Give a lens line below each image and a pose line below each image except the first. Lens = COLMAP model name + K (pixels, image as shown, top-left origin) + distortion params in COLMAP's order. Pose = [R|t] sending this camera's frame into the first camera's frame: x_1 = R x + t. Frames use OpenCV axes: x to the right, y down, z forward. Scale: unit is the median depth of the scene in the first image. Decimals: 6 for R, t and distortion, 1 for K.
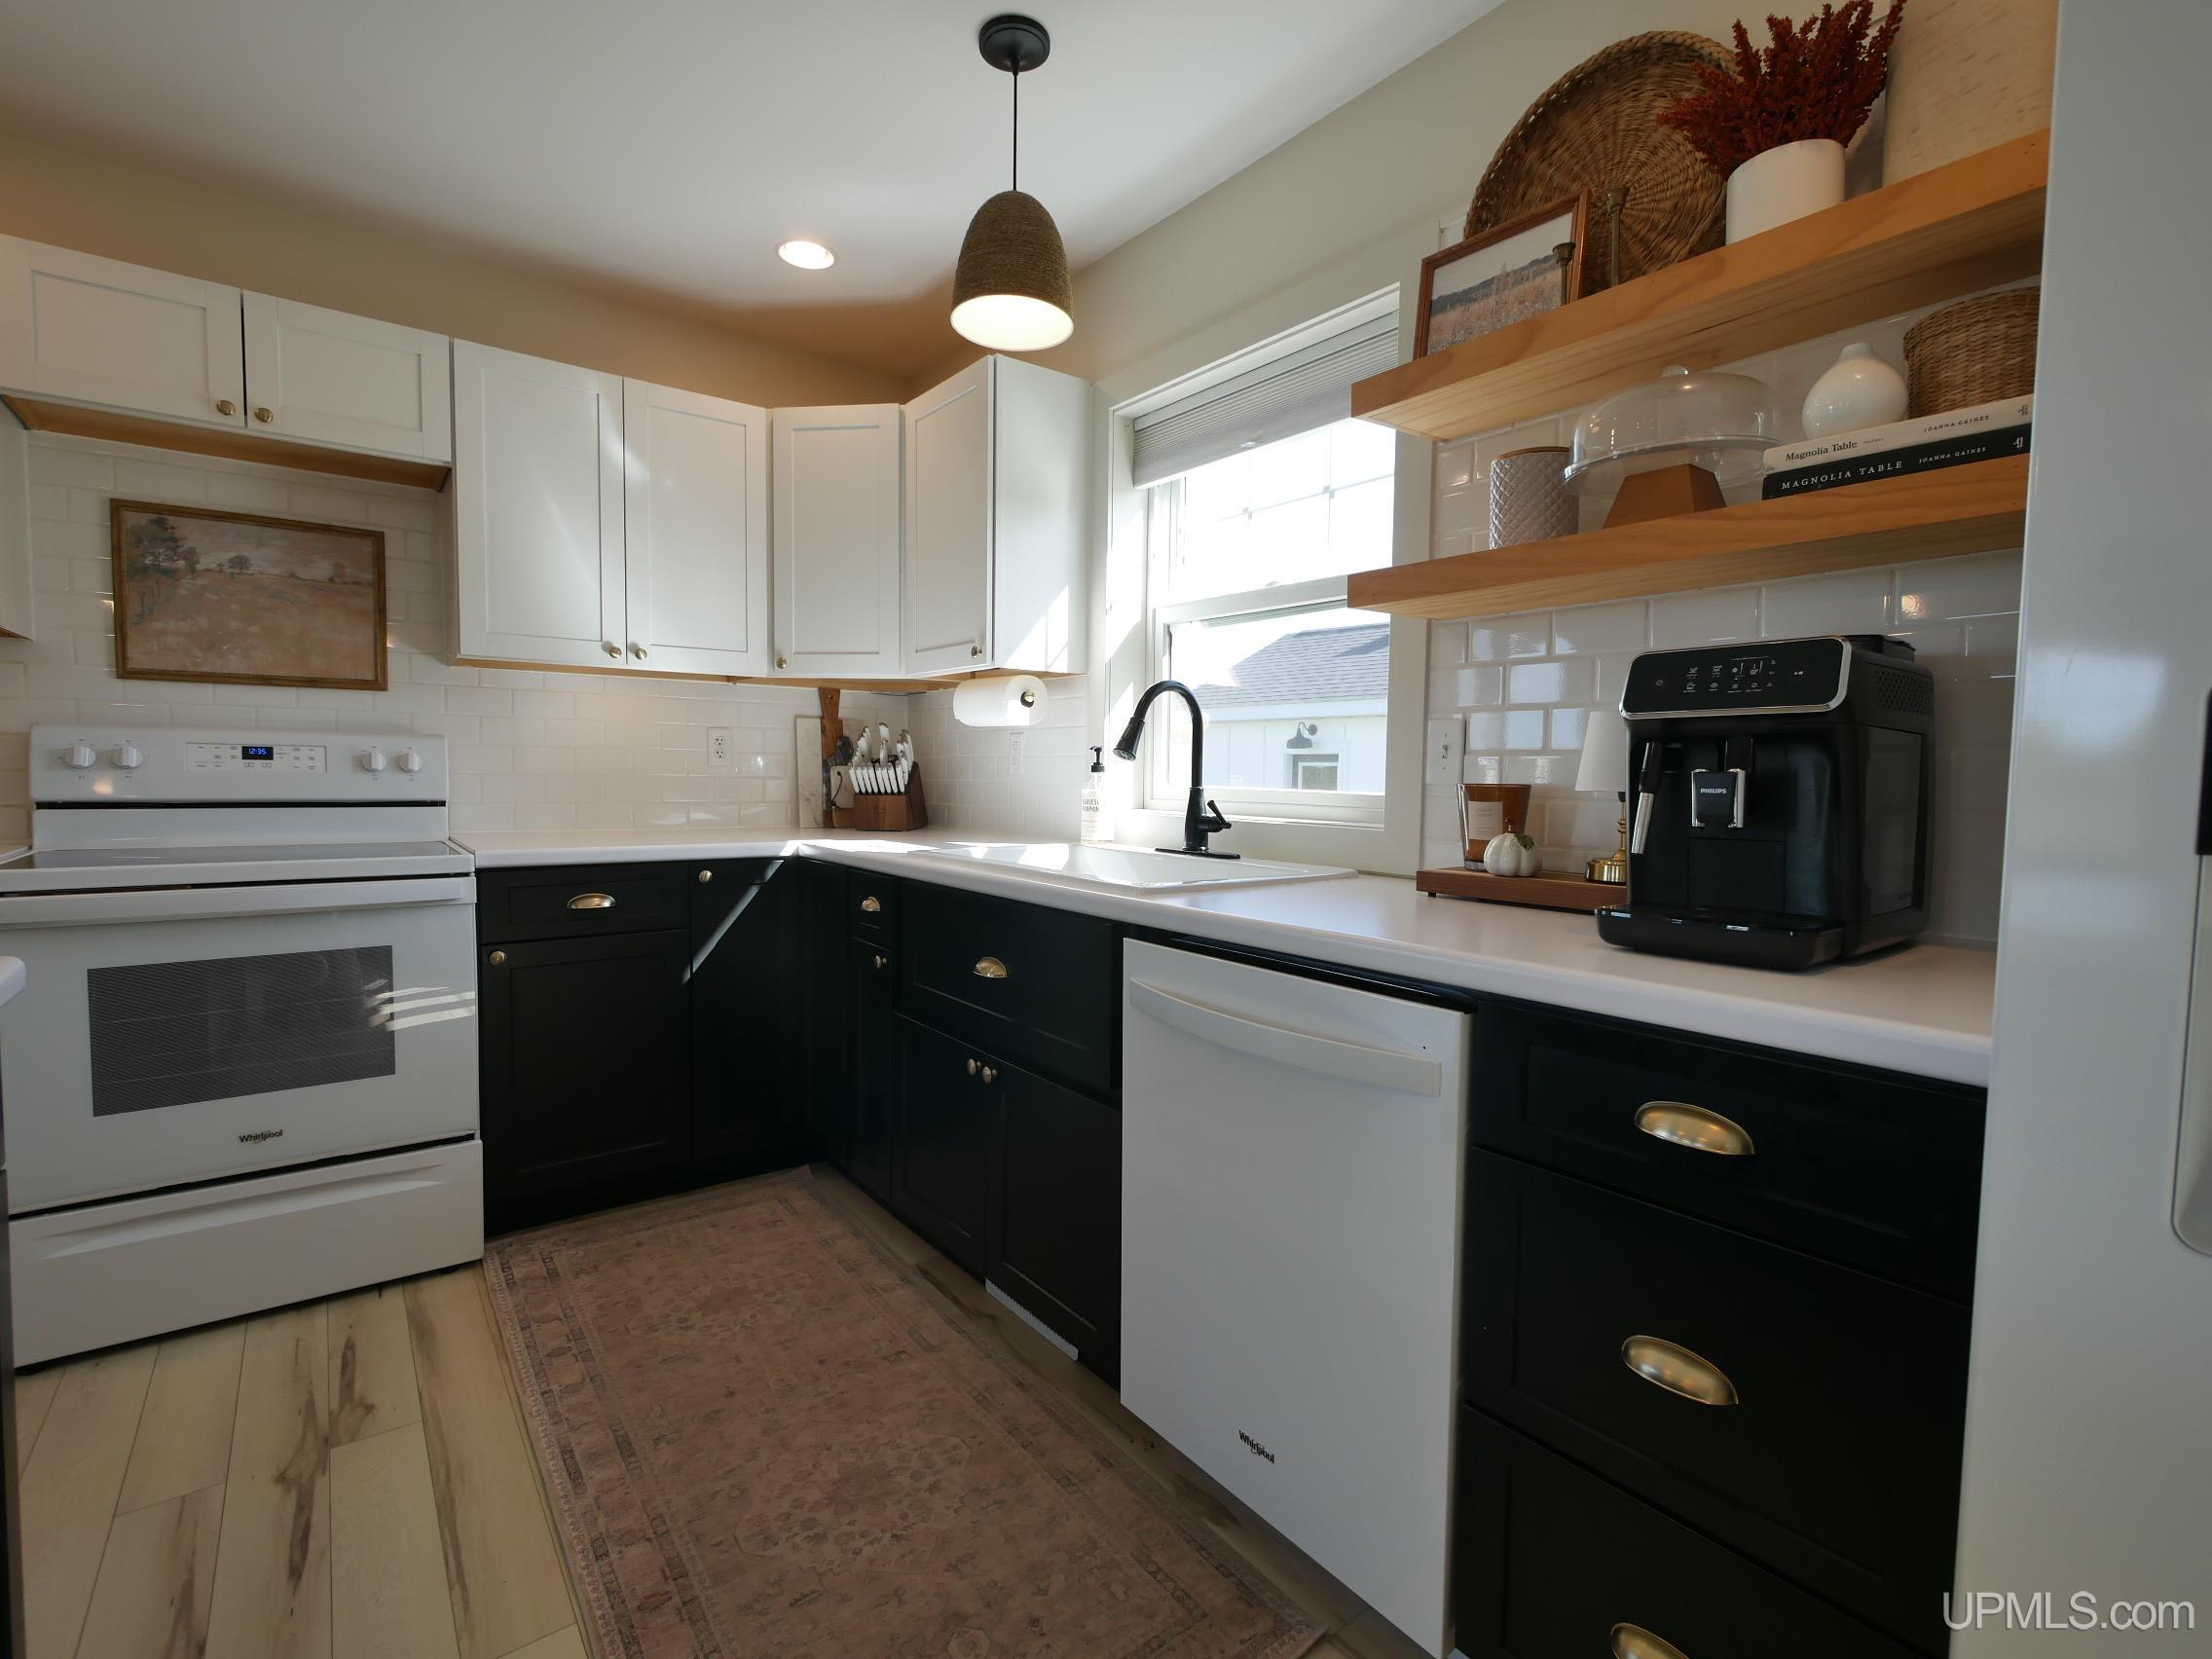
lens RADIAL K [[1014.0, 0, 1104.0], [0, 1014.0, 824.4], [0, 0, 1]] dist [-0.000405, -0.000757]
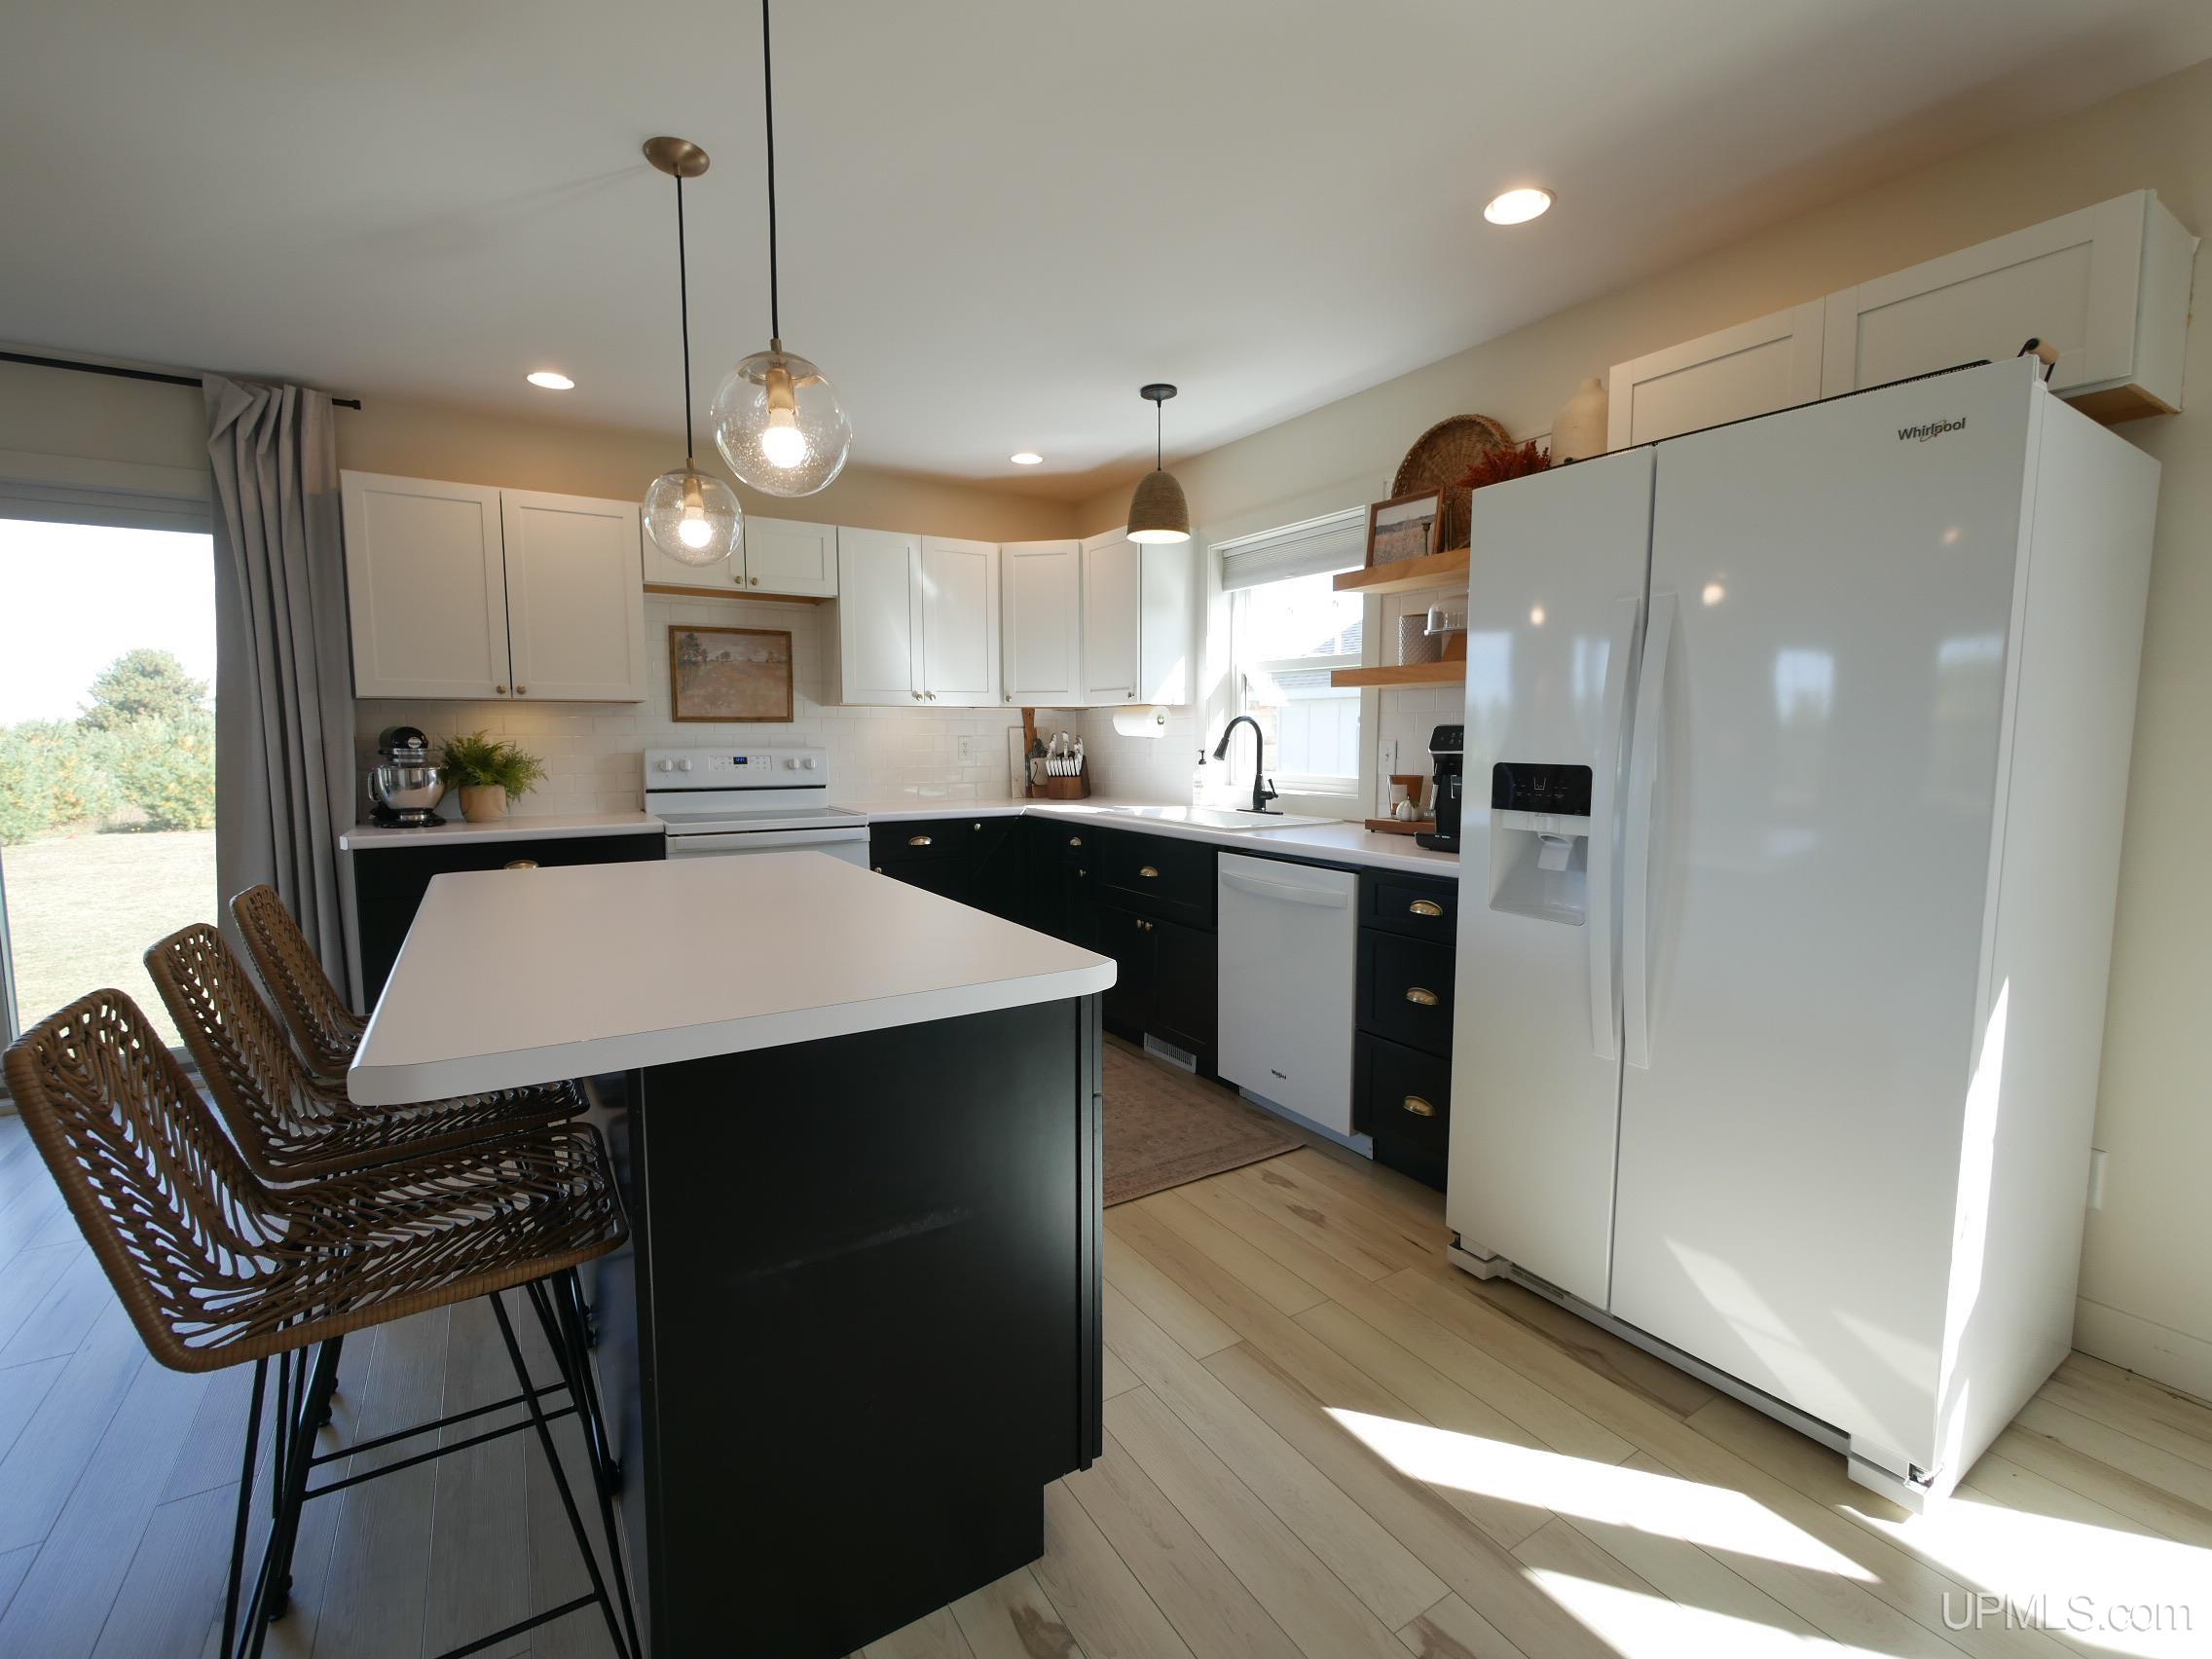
lens RADIAL K [[963.9, 0, 1103.2], [0, 963.9, 825.8], [0, 0, 1]] dist [-0.003761, -0.000082]
pose [[0.995085, -0.005976, -0.098840, -0.013572], [0.009926, 0.999170, 0.039517, -0.015504], [0.098522, -0.040303, 0.994318, -0.672551]]
